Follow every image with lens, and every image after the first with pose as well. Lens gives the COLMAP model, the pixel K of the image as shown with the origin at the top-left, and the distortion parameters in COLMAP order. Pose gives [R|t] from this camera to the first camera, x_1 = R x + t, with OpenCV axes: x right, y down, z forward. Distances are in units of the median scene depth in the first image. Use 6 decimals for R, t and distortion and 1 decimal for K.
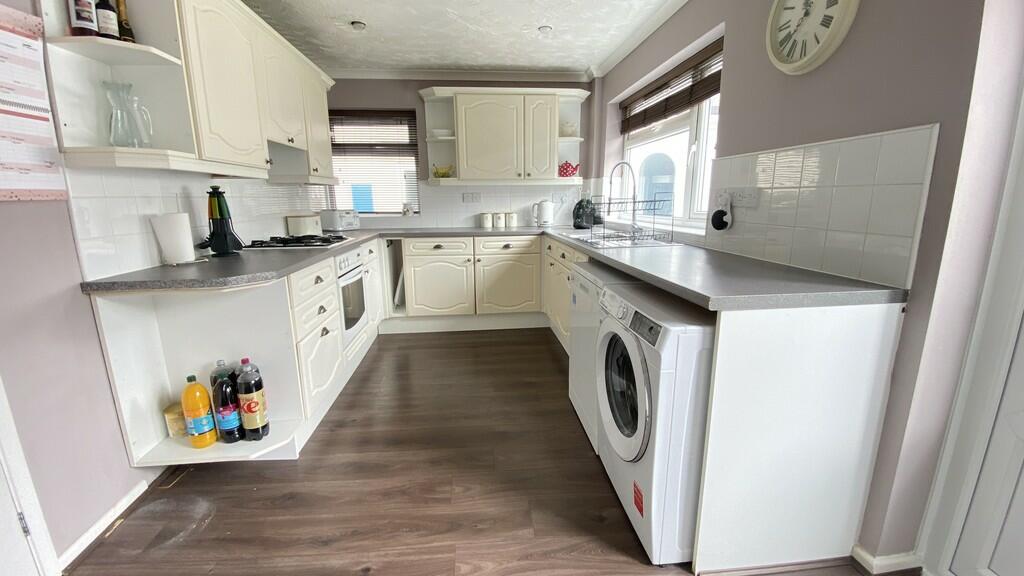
lens RADIAL K [[412.3, 0, 506.7], [0, 412.3, 289.1], [0, 0, 1]] dist [0.025854, -0.023542]
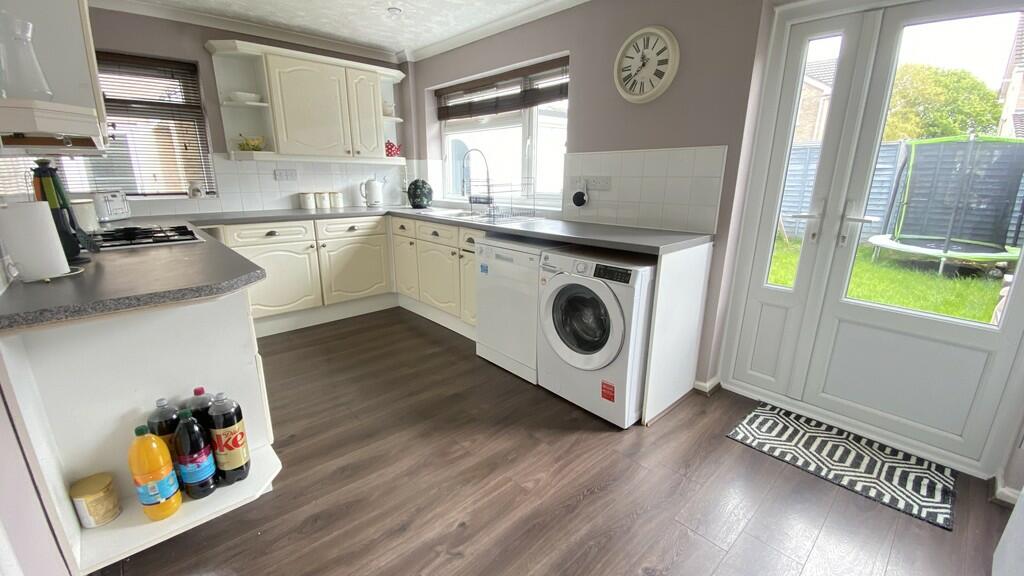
lens RADIAL K [[412.3, 0, 506.7], [0, 412.3, 289.1], [0, 0, 1]] dist [0.025854, -0.023542]
pose [[0.792980, -0.145117, 0.591712, -0.512559], [0.114806, 0.989411, 0.088795, -0.015732], [-0.598333, -0.002480, 0.801244, 0.031305]]
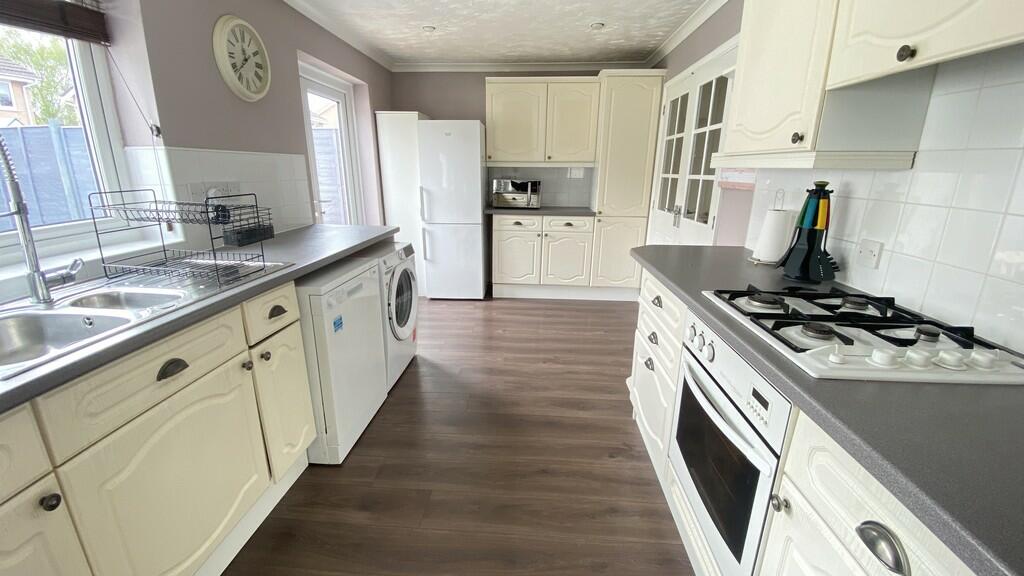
lens RADIAL K [[412.3, 0, 506.7], [0, 412.3, 289.1], [0, 0, 1]] dist [0.025854, -0.023542]
pose [[-0.987089, -0.042441, 0.154445, -0.291742], [0.036332, 0.879792, 0.473969, -0.423861], [-0.155995, 0.473461, -0.866891, 1.708371]]
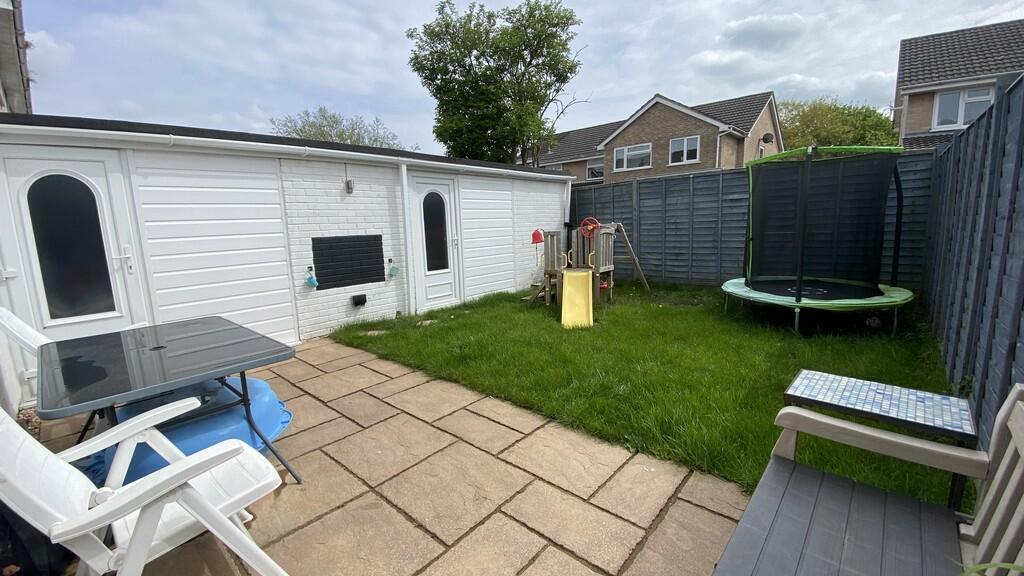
lens RADIAL K [[412.3, 0, 506.7], [0, 412.3, 289.1], [0, 0, 1]] dist [0.025854, -0.023542]
pose [[0.737168, -0.118939, 0.665160, 0.907127], [0.166256, 0.986051, -0.007936, 0.034226], [-0.654937, 0.116437, 0.746659, -0.111472]]
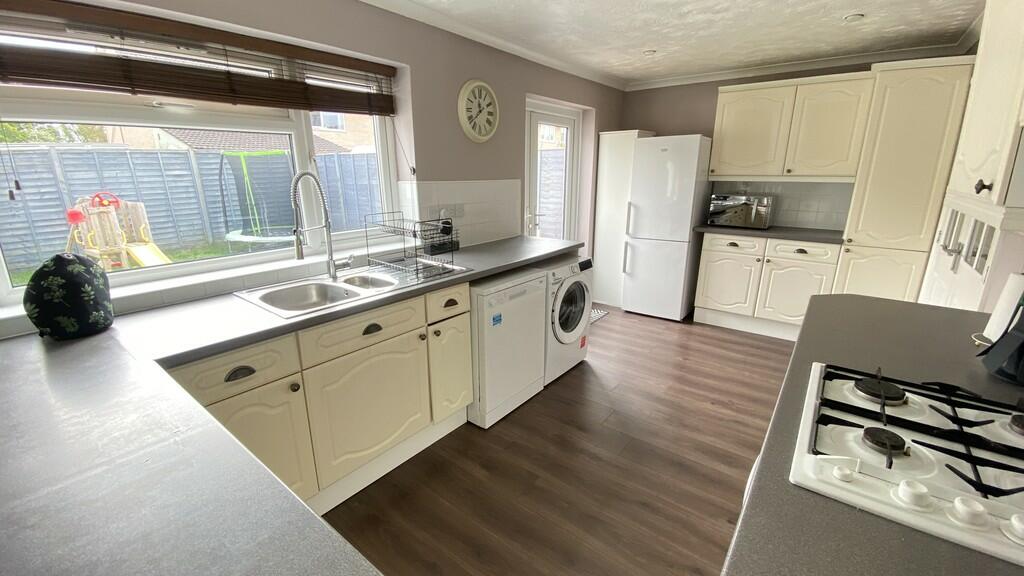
lens RADIAL K [[412.3, 0, 506.7], [0, 412.3, 289.1], [0, 0, 1]] dist [0.025854, -0.023542]
pose [[-0.722084, -0.175761, 0.669106, -0.540561], [0.161012, 0.897931, 0.409629, -0.476590], [-0.672807, 0.403520, -0.620082, 1.674783]]
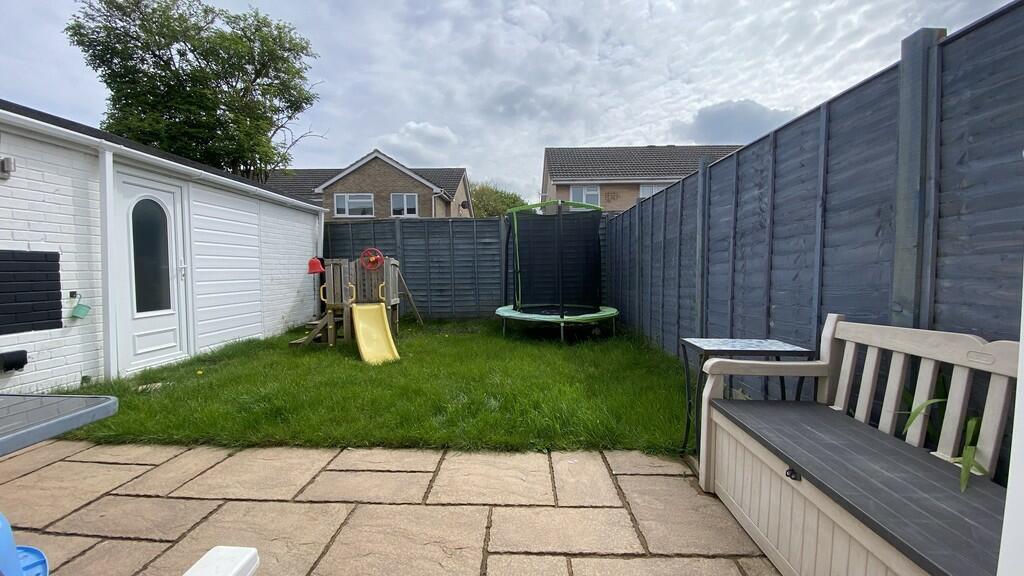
lens RADIAL K [[412.3, 0, 506.7], [0, 412.3, 289.1], [0, 0, 1]] dist [0.025854, -0.023542]
pose [[0.136730, -0.033492, 0.990042, 0.744682], [0.214994, 0.976610, 0.003346, 0.054564], [-0.966997, 0.212395, 0.140732, 0.393226]]
